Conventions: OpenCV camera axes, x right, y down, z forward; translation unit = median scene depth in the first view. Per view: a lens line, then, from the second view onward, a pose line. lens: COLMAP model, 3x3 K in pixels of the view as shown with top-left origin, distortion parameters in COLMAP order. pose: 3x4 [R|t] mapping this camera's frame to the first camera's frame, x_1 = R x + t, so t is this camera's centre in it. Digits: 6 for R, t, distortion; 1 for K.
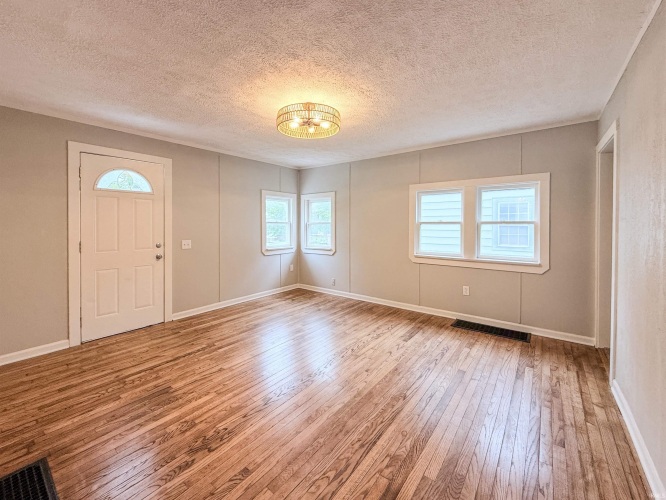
lens RADIAL K [[278.5, 0, 334.5], [0, 278.5, 226.6], [0, 0, 1]] dist [0.000190, -0.000023]
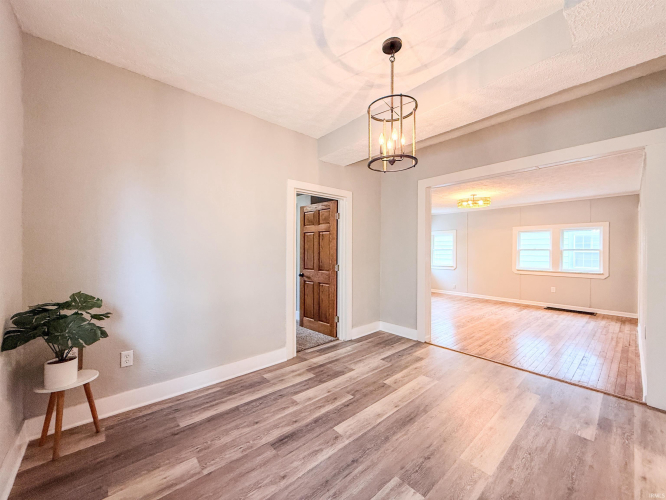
lens RADIAL K [[266.8, 0, 331.3], [0, 266.8, 251.4], [0, 0, 1]] dist [0.000158, 0.000060]
pose [[0.977056, 0.002345, -0.212971, -0.593259], [-0.003213, 0.999988, -0.003731, 0.007323], [0.212959, 0.004329, 0.977051, -1.037088]]
